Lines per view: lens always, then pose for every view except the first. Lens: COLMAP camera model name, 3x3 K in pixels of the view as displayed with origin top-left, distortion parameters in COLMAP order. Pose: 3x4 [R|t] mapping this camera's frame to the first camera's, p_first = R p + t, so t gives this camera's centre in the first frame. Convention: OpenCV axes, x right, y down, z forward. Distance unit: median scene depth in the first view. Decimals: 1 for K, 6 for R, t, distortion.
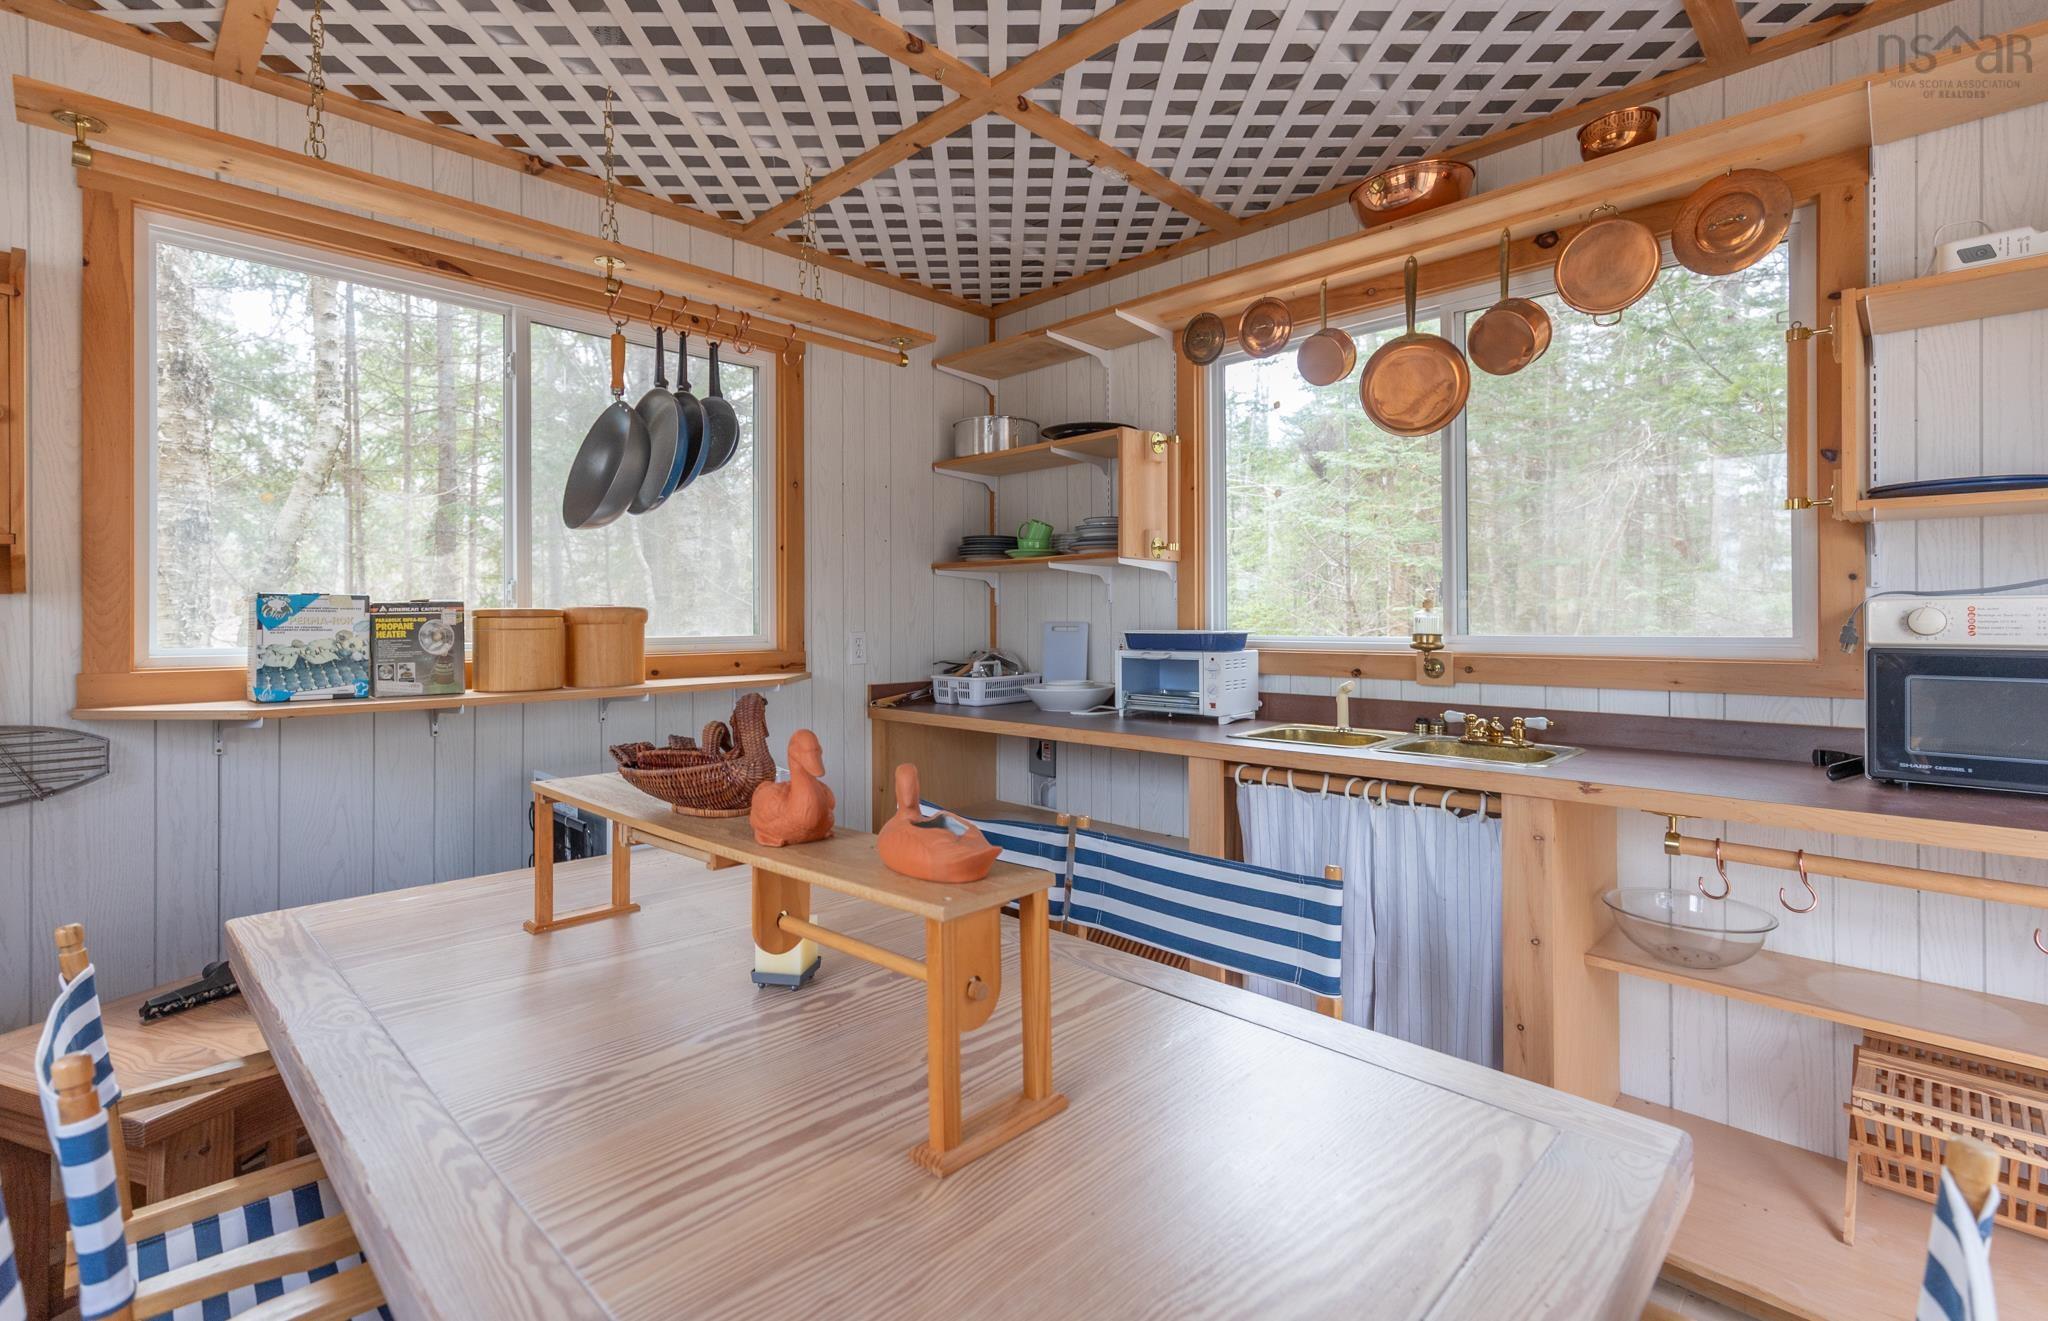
lens RADIAL K [[928.7, 0, 1025.1], [0, 928.7, 622.2], [0, 0, 1]] dist [-0.001686, -0.000254]
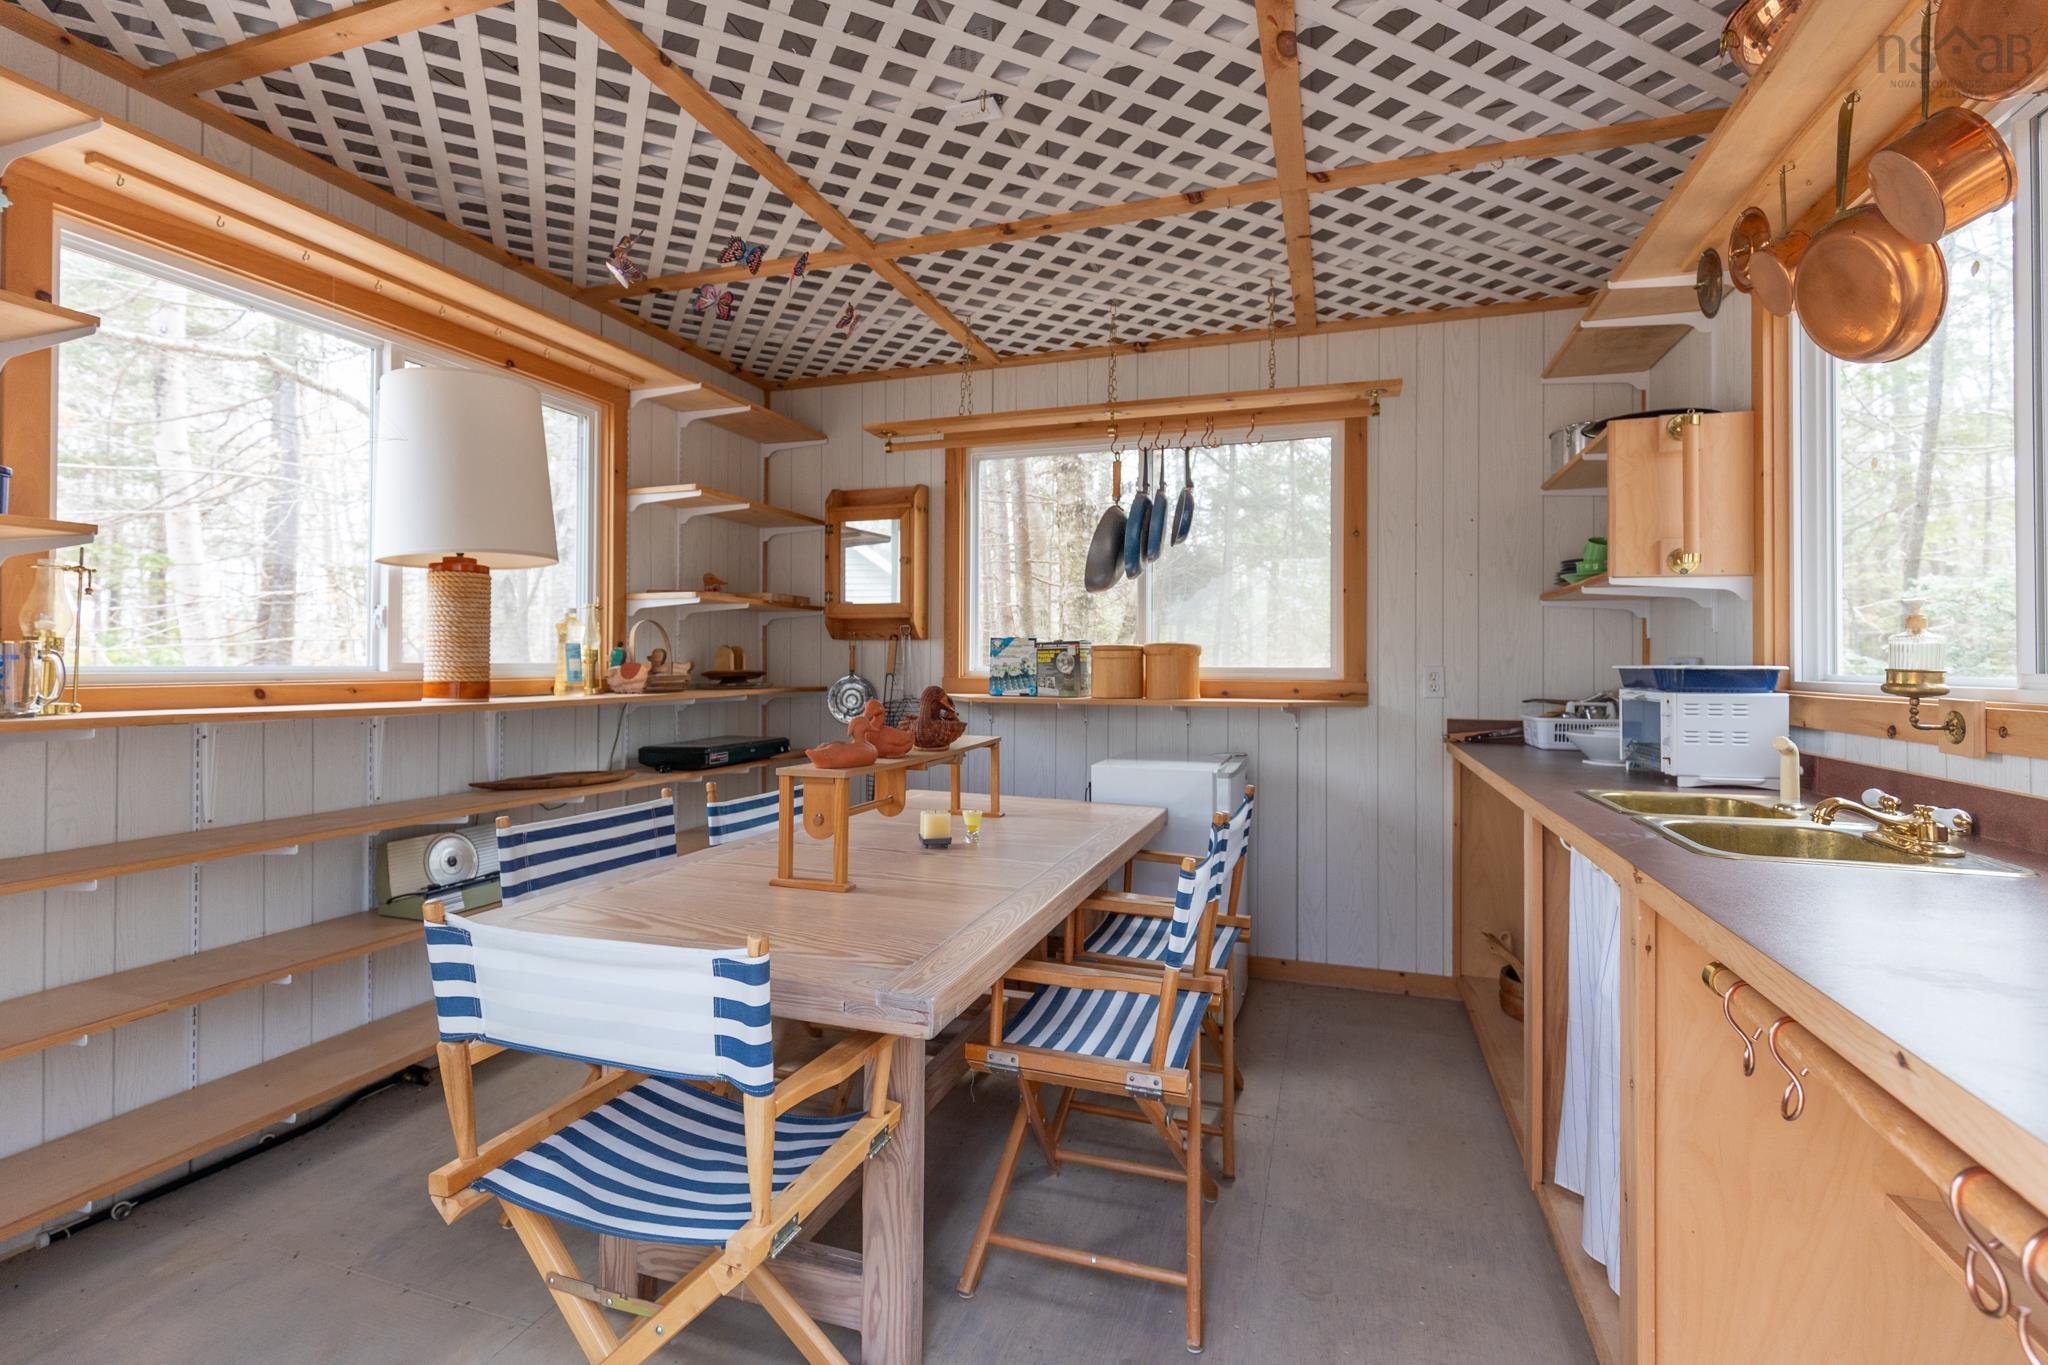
lens RADIAL K [[939.6, 0, 1020.9], [0, 939.6, 659.2], [0, 0, 1]] dist [0.002305, -0.000085]
pose [[0.430166, 0.002617, -0.902746, 0.747146], [-0.011241, 0.999934, -0.002458, 0.013752], [0.902680, 0.011205, 0.430167, 0.183847]]
